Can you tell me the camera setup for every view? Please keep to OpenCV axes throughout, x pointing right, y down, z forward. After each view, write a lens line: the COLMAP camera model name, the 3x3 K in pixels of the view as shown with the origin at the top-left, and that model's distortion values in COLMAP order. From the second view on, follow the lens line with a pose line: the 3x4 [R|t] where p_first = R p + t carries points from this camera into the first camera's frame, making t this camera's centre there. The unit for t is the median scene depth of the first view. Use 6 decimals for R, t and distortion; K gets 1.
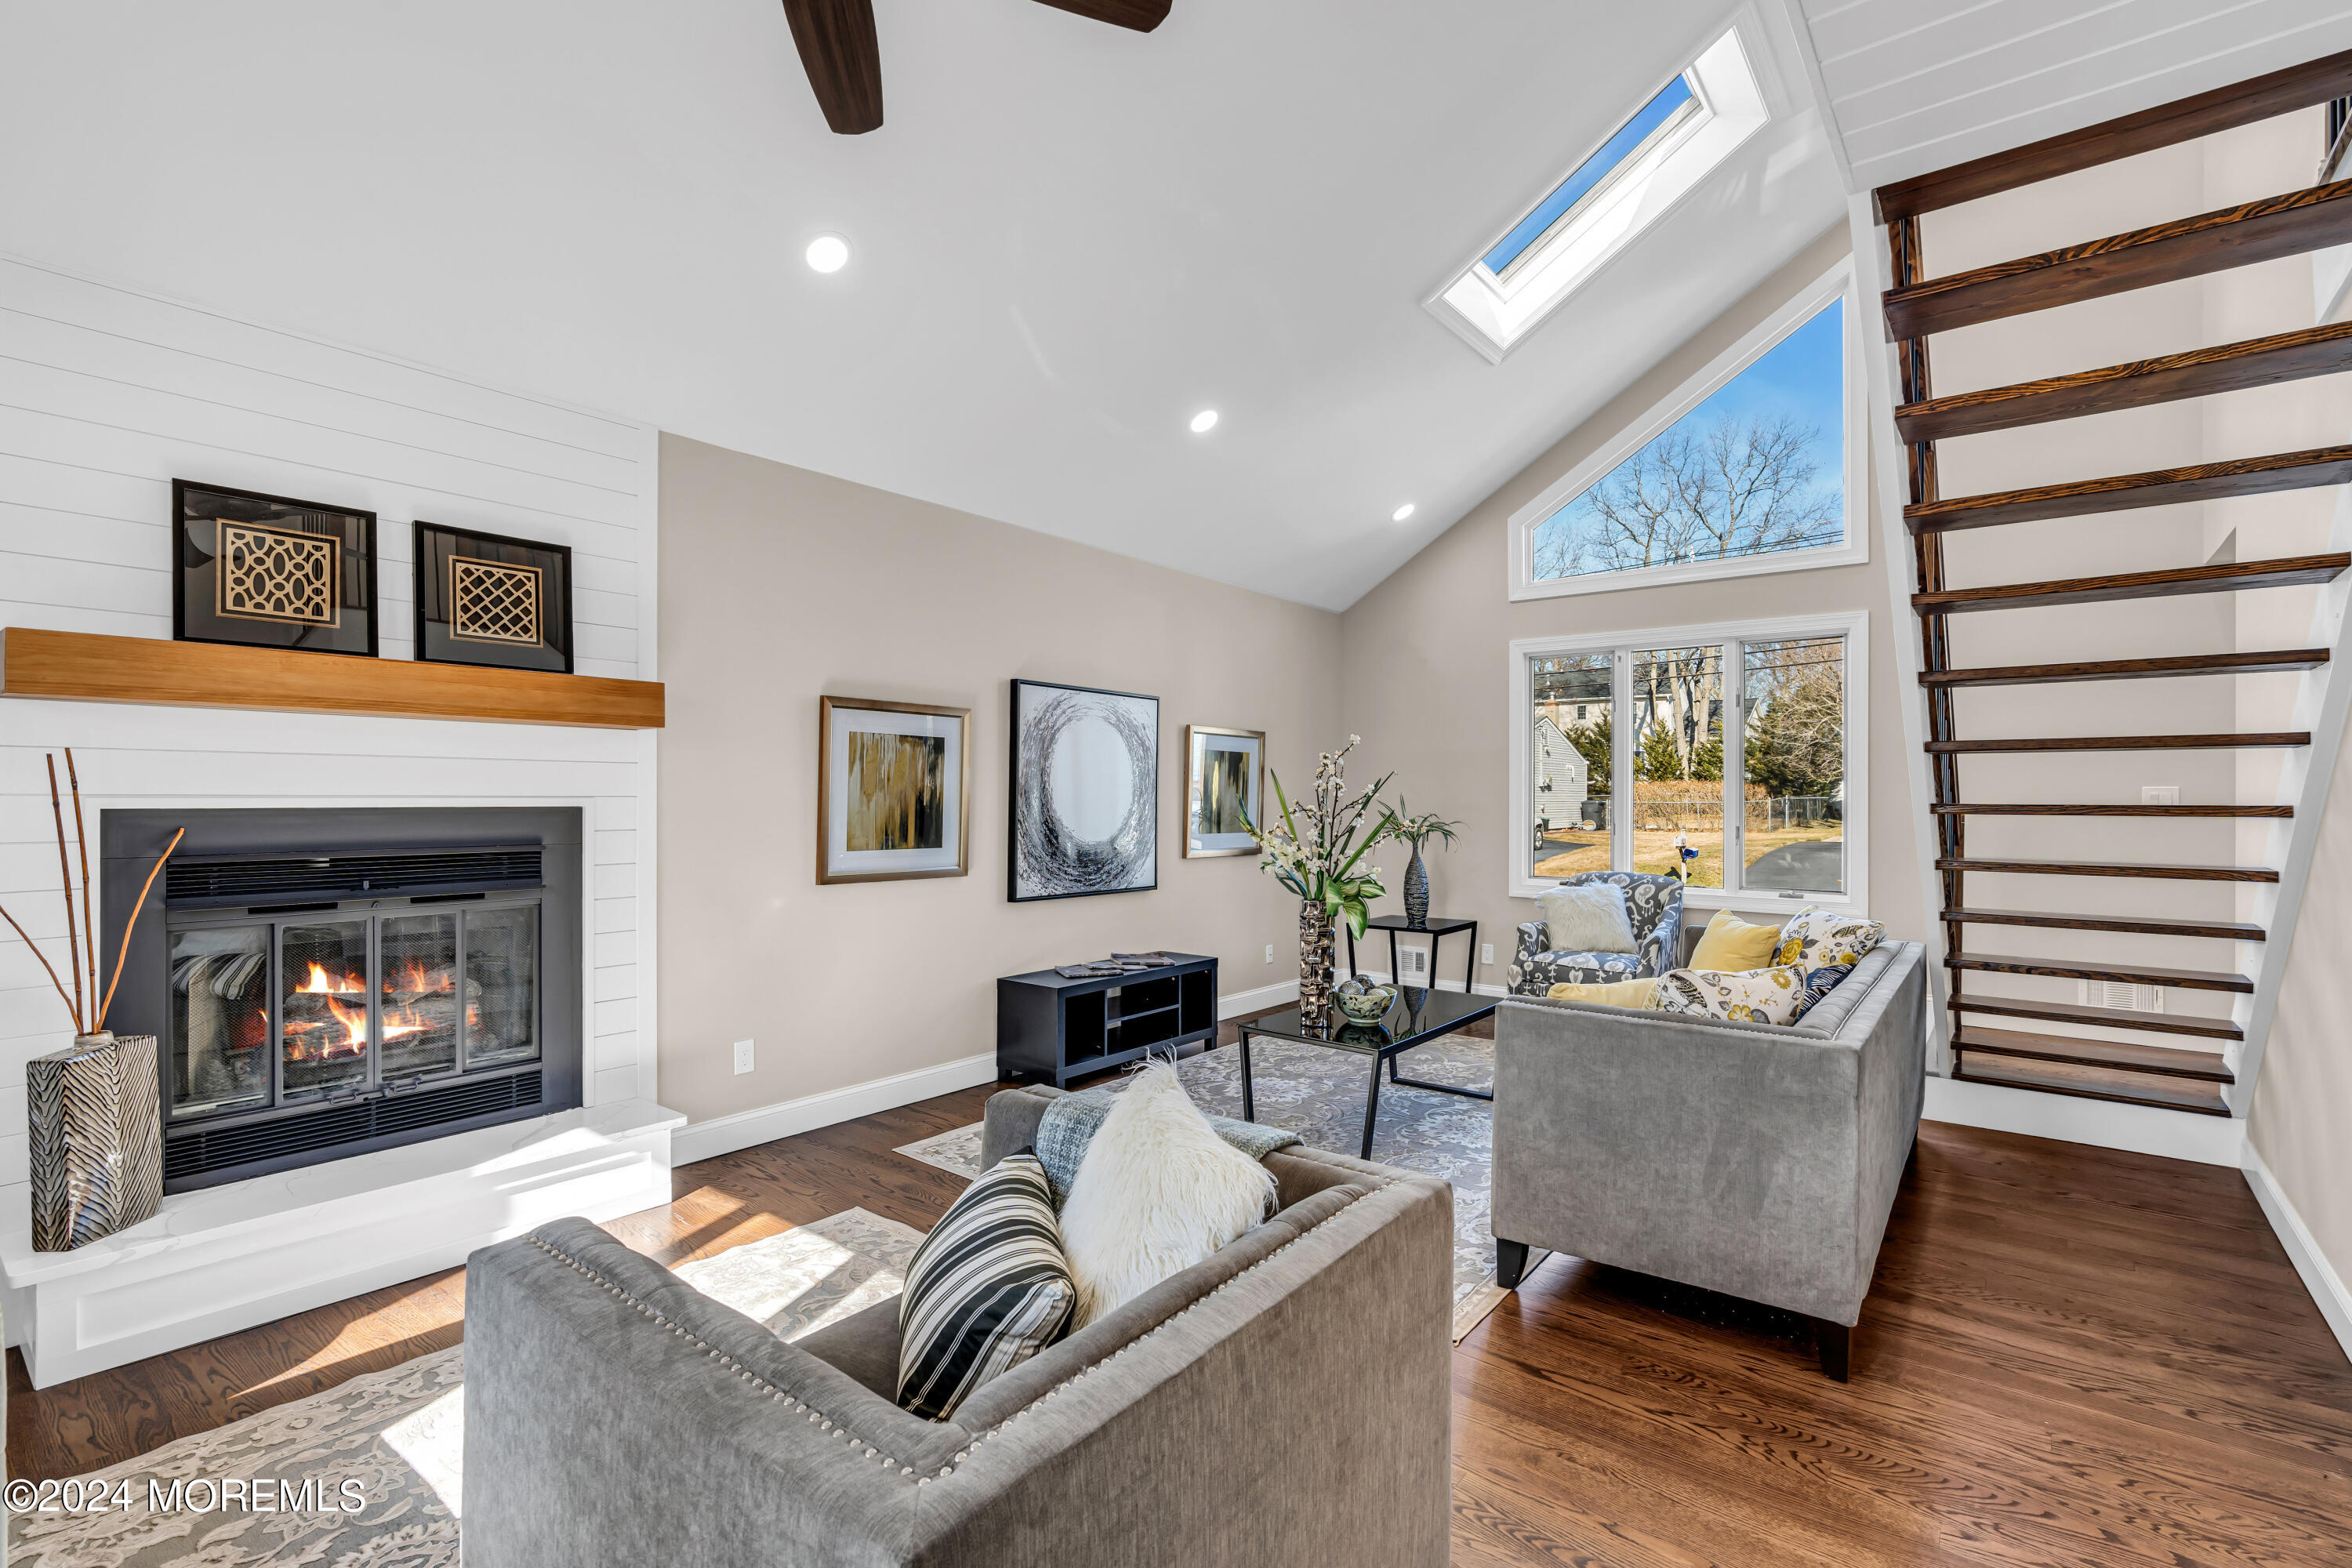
lens RADIAL K [[1069.5, 0, 1182.1], [0, 1069.5, 791.8], [0, 0, 1]] dist [-0.014611, 0.000961]
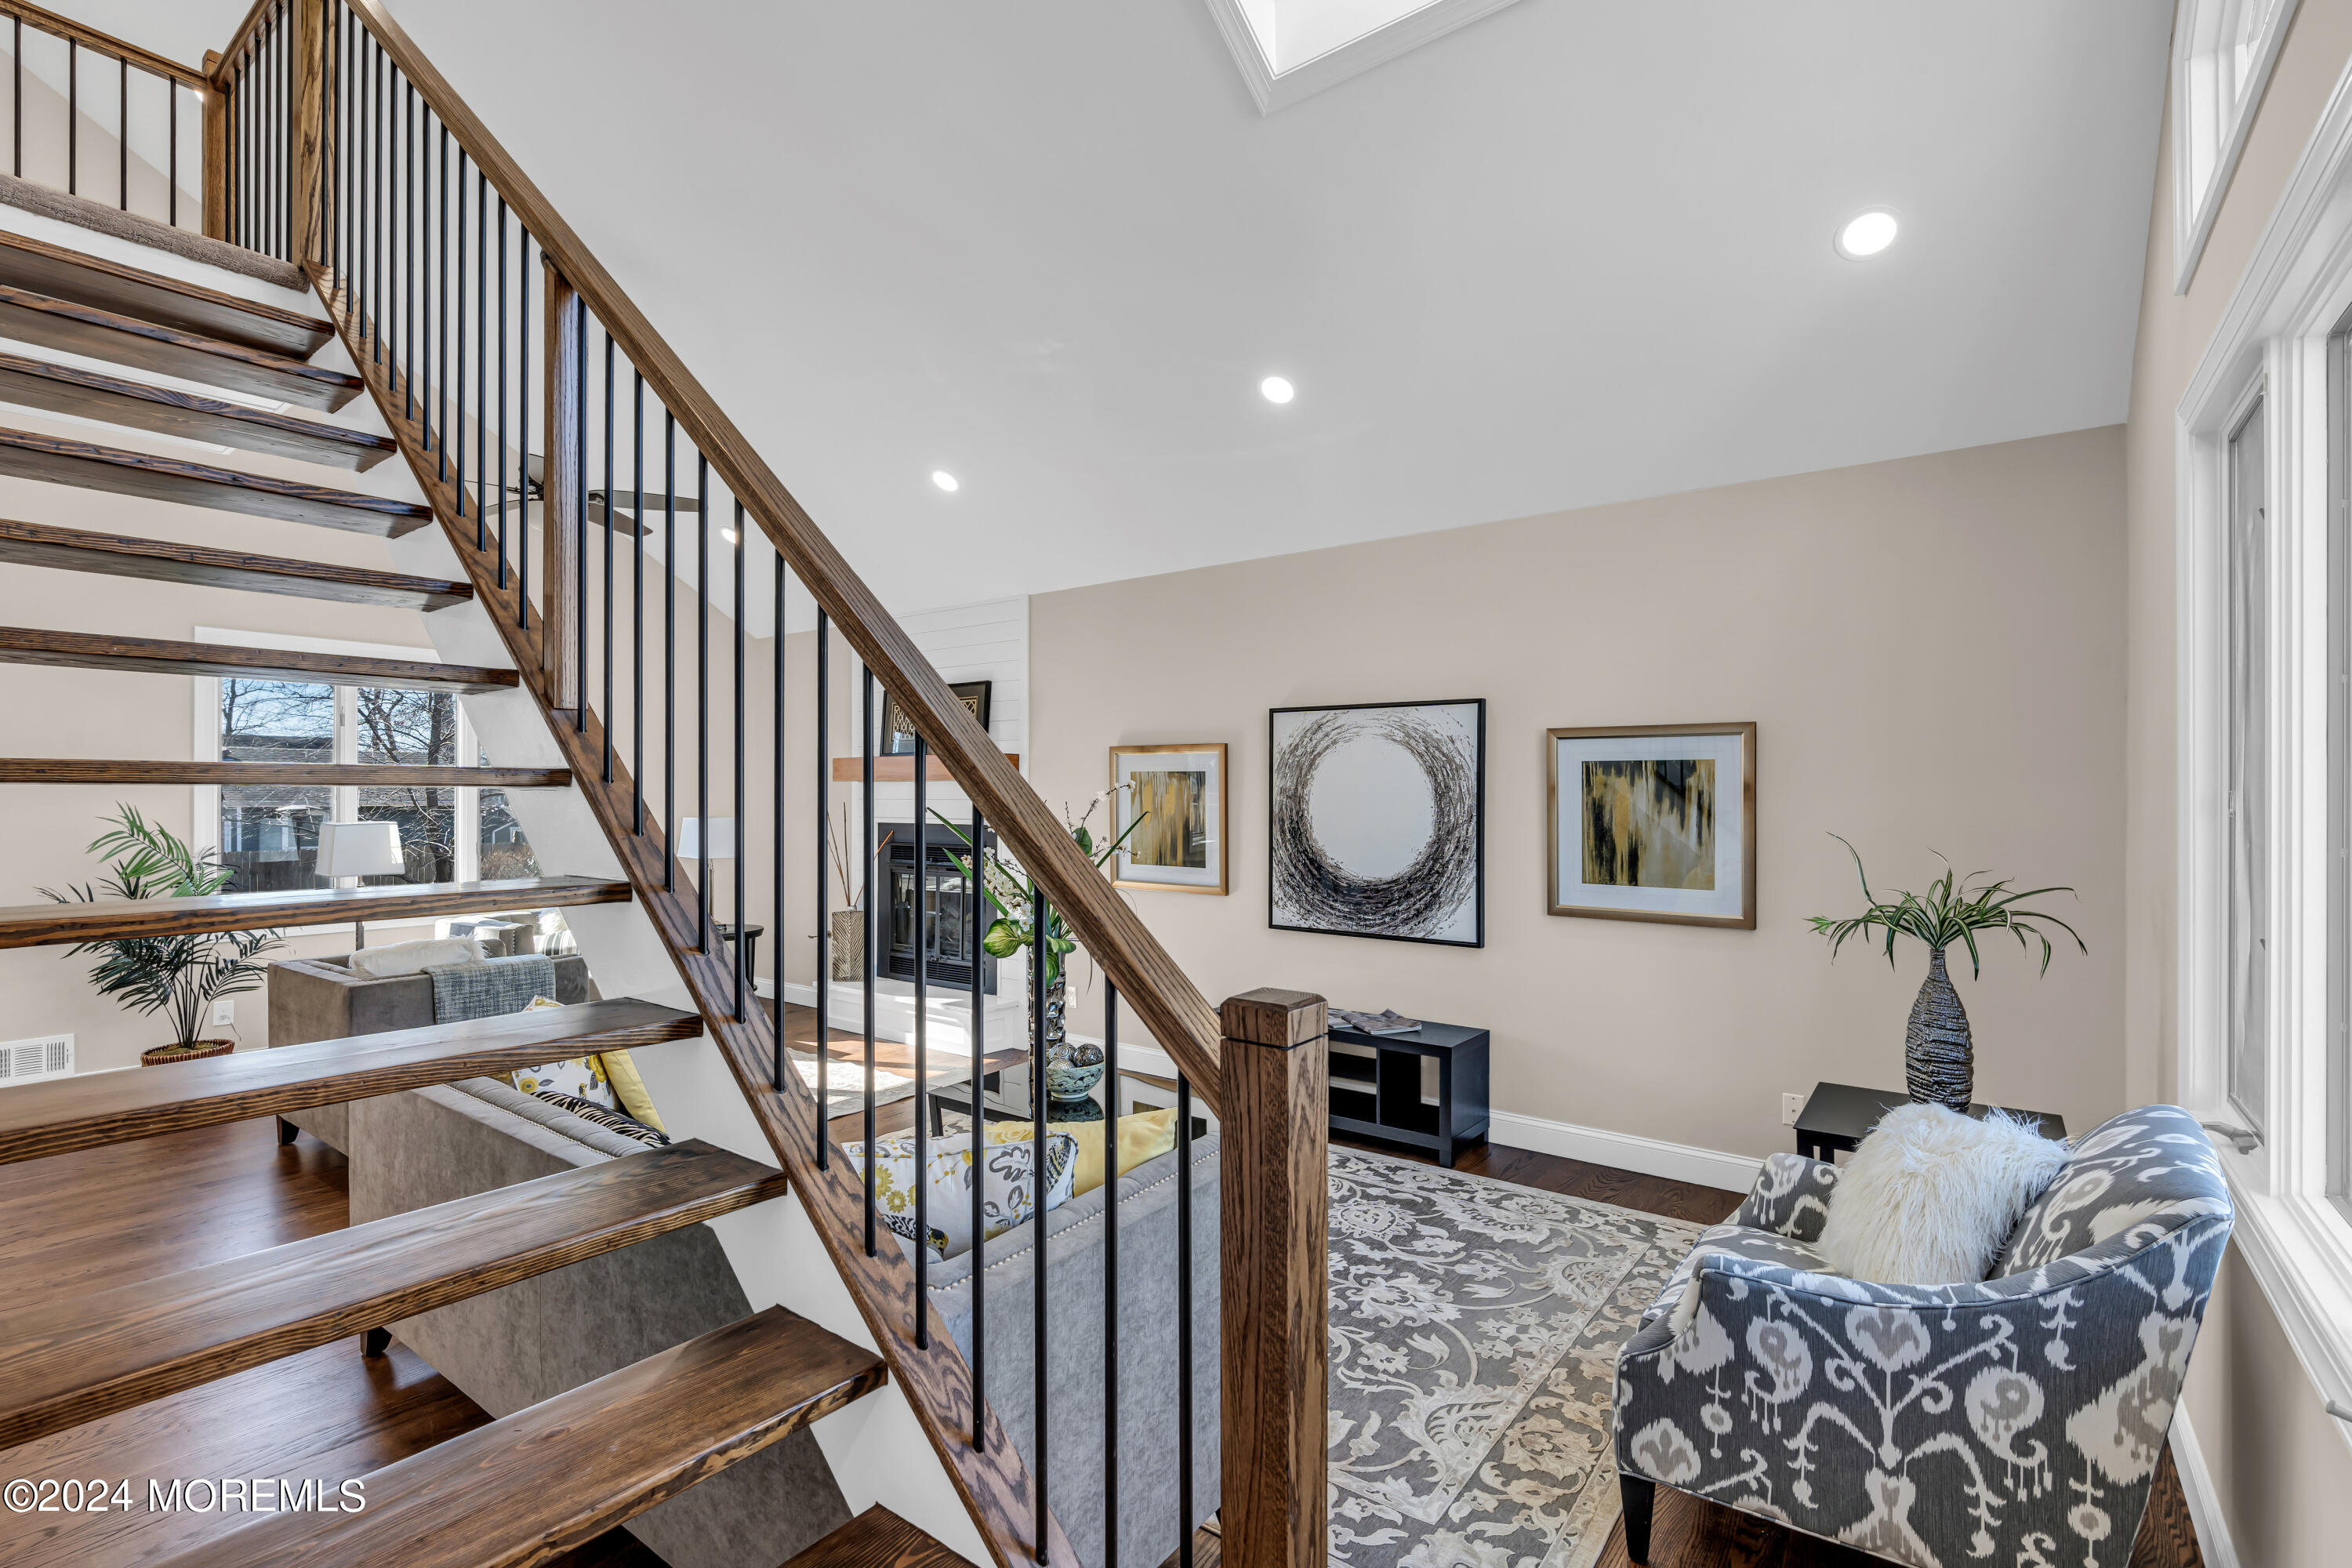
lens RADIAL K [[1084.6, 0, 1183.1], [0, 1084.6, 774.2], [0, 0, 1]] dist [-0.004529, -0.000264]
pose [[0.029186, -0.029125, -0.999150, 0.946615], [-0.000161, 0.999575, -0.029142, -0.014131], [0.999574, 0.001011, 0.029169, 0.961311]]
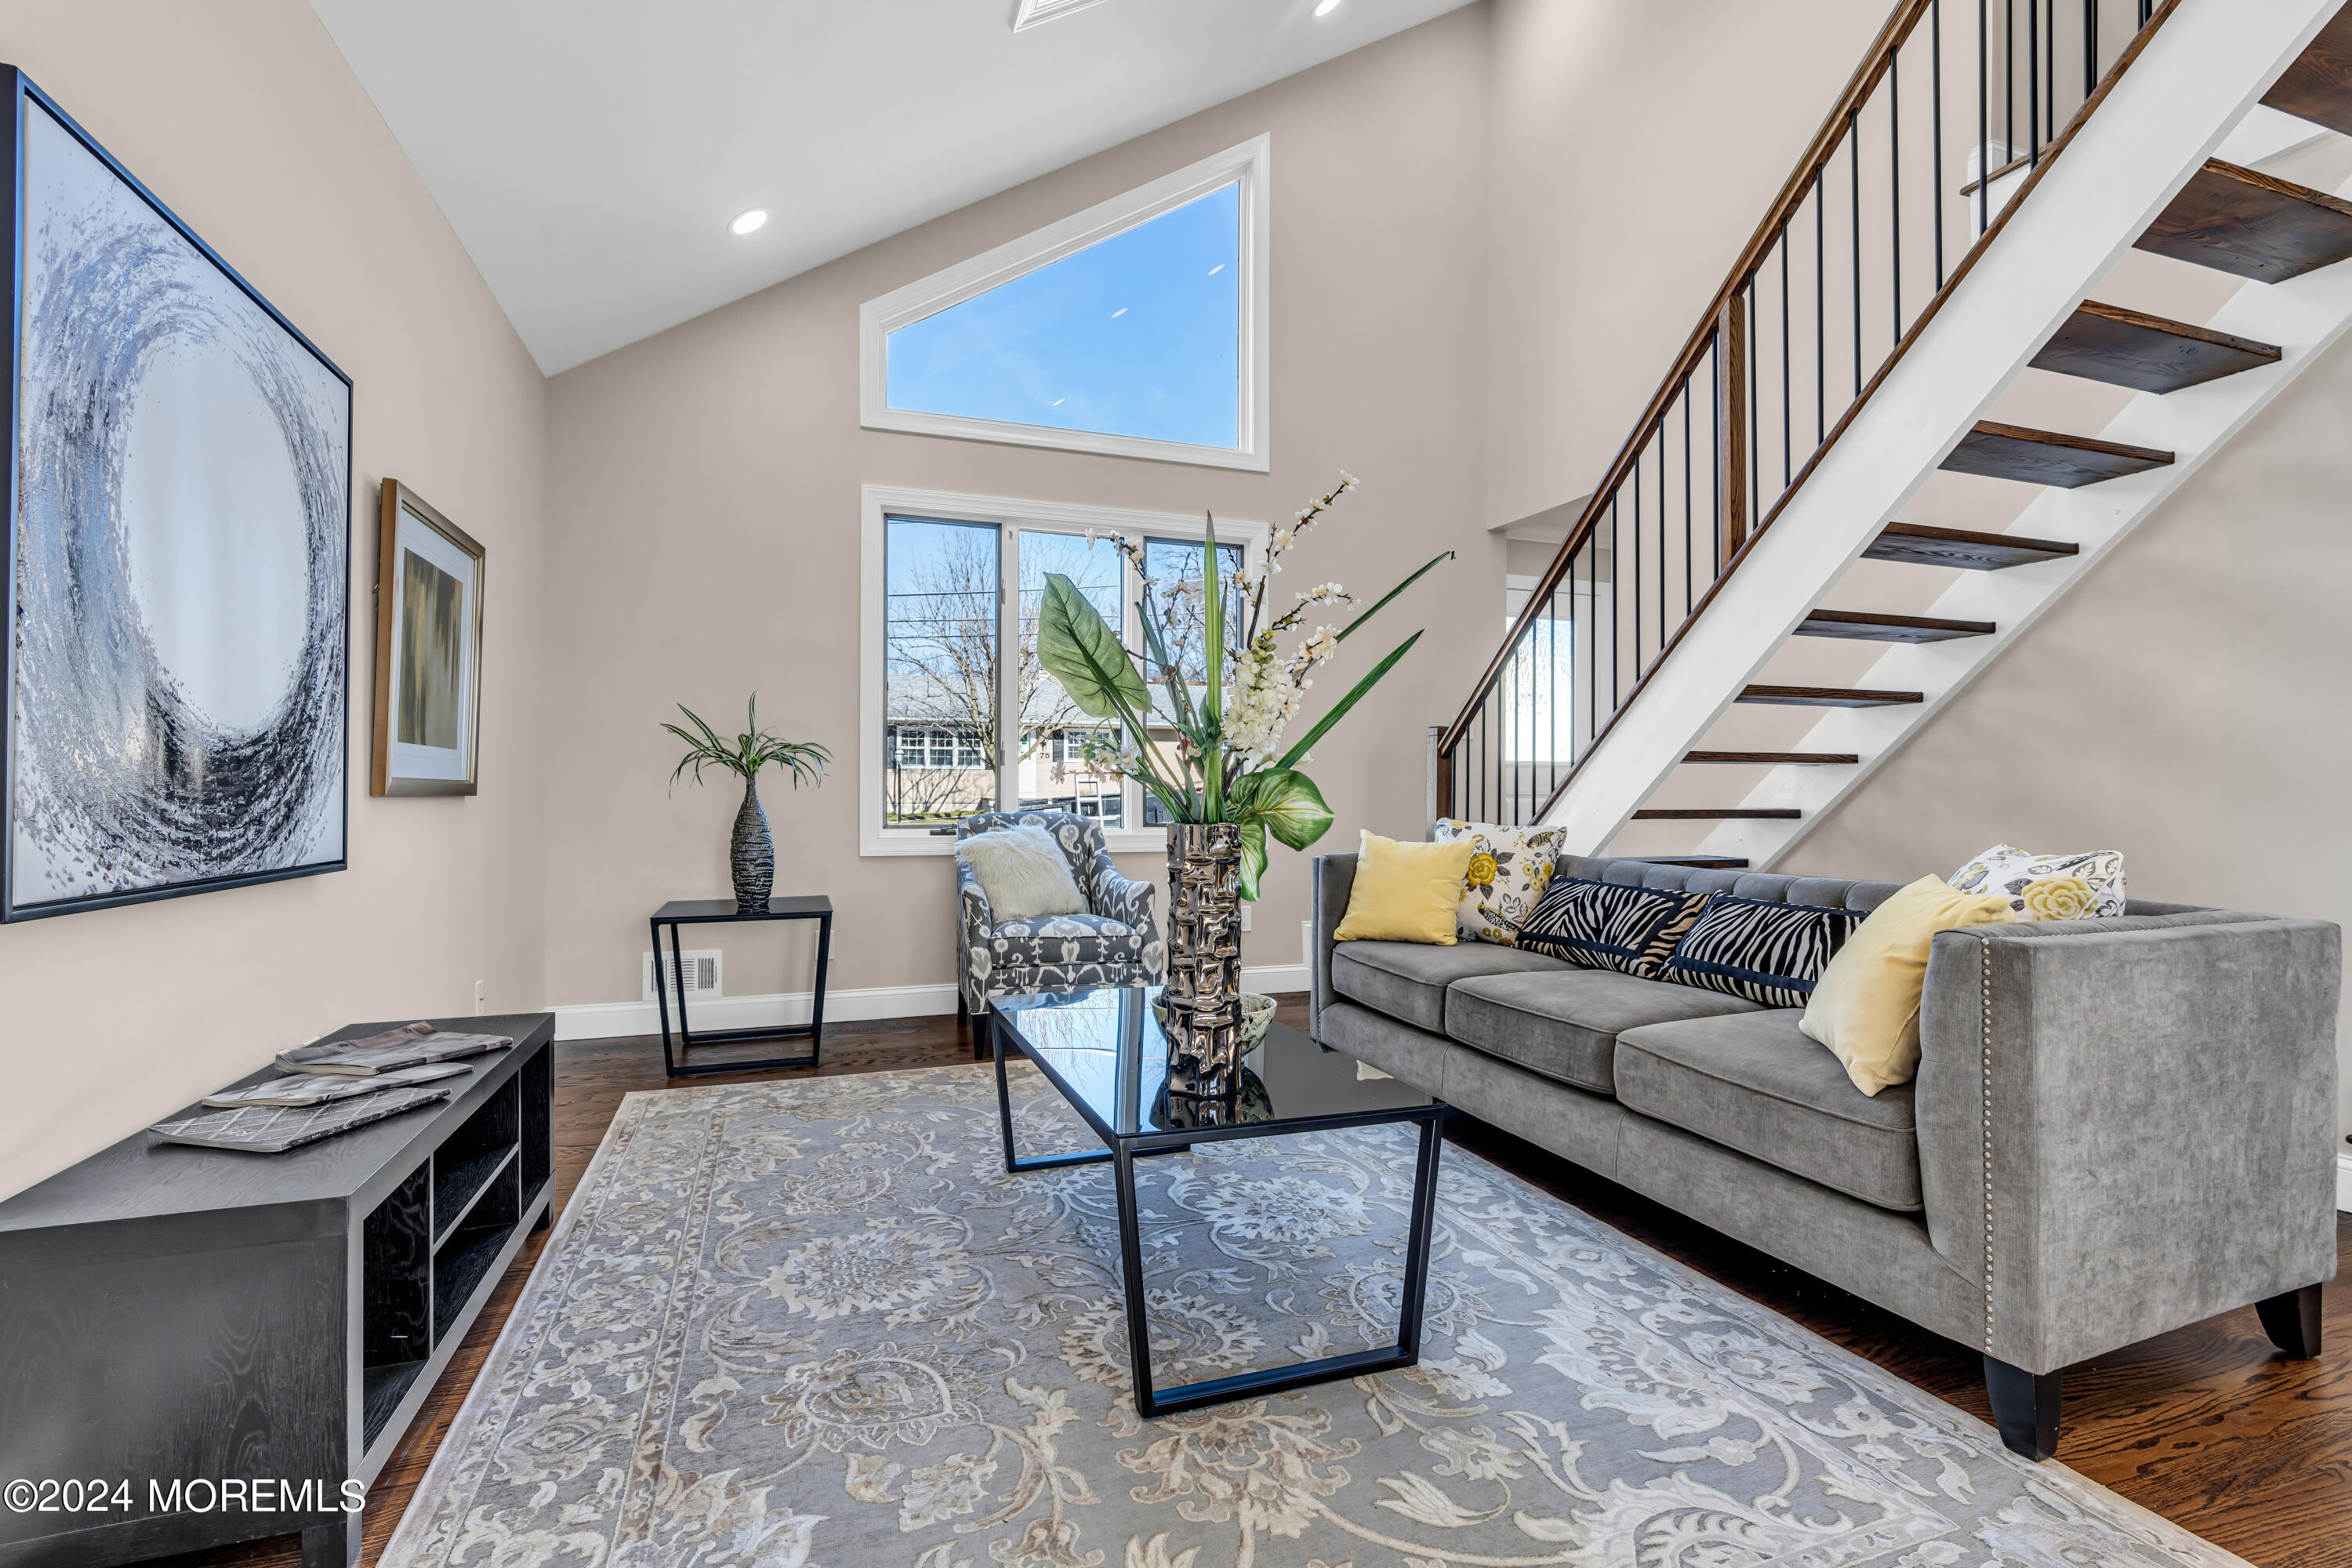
lens RADIAL K [[1069.5, 0, 1182.1], [0, 1069.5, 791.8], [0, 0, 1]] dist [-0.014611, 0.000961]
pose [[0.528311, -0.003378, 0.849044, -0.241355], [-0.003283, 0.999976, 0.006022, 0.074714], [-0.849045, -0.005968, 0.528287, 0.670681]]
